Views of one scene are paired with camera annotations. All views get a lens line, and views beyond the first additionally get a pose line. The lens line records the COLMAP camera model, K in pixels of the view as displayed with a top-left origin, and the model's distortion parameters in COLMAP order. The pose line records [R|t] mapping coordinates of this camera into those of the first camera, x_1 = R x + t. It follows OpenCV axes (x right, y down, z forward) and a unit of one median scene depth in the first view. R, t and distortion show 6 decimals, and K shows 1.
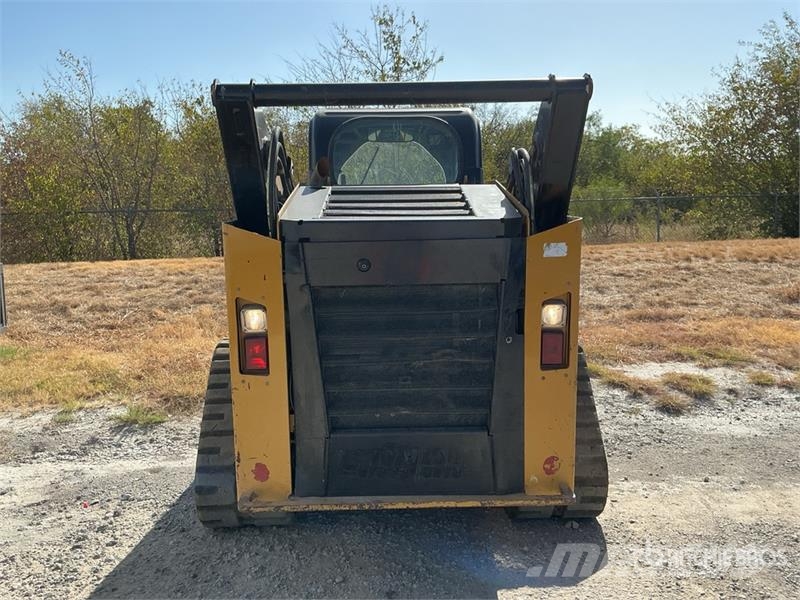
lens RADIAL K [[668.5, 0, 395.0], [0, 668.5, 298.0], [0, 0, 1]] dist [0.121887, -0.246061]
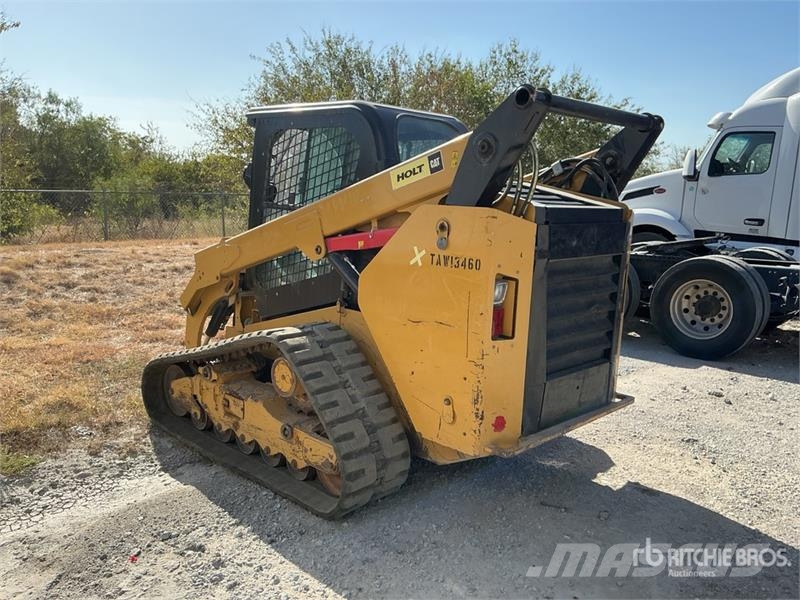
lens RADIAL K [[668.5, 0, 396.7], [0, 668.5, 290.0], [0, 0, 1]] dist [0.121887, -0.246061]
pose [[0.706227, -0.063464, 0.705136, -0.665311], [0.066210, 0.997530, 0.023468, -0.005739], [-0.704883, 0.030113, 0.708684, 0.178996]]
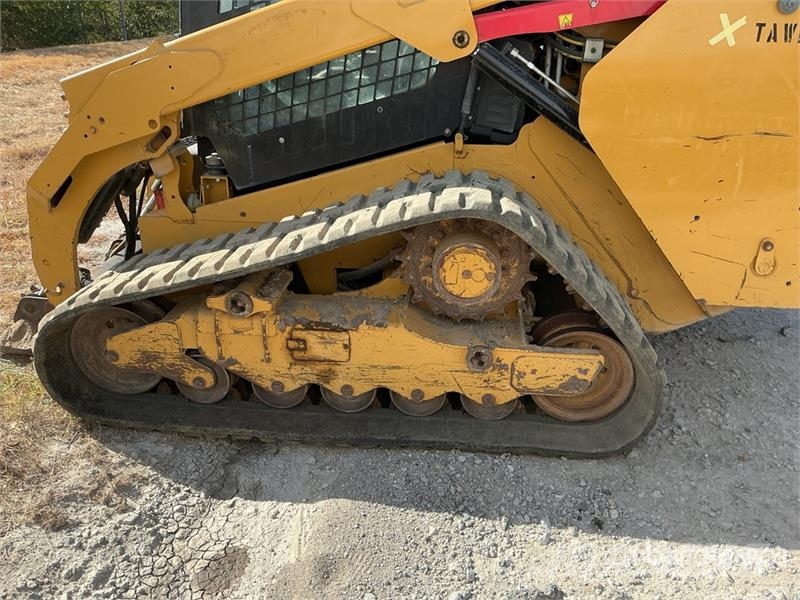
lens RADIAL K [[658.1, 0, 398.2], [0, 658.1, 298.0], [0, 0, 1]] dist [0.060504, -0.113237]
pose [[0.120594, -0.369296, 0.921454, -0.637222], [0.149642, 0.924384, 0.350886, -0.045612], [-0.981358, 0.095574, 0.166737, 0.824766]]
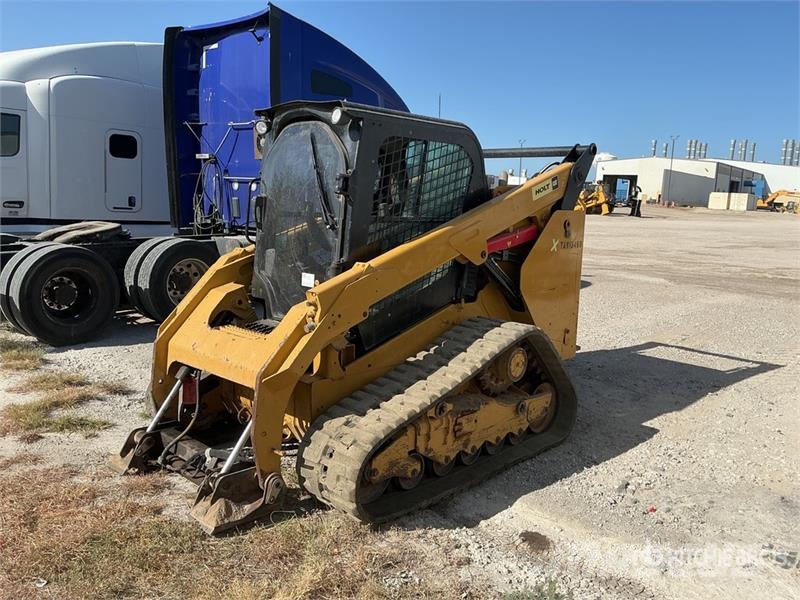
lens RADIAL K [[668.5, 0, 395.1], [0, 668.5, 291.1], [0, 0, 1]] dist [0.121887, -0.246061]
pose [[-0.700252, -0.104503, 0.706205, -0.733519], [0.094471, 0.966963, 0.236764, -0.230623], [-0.707617, 0.232510, -0.667246, 1.580728]]
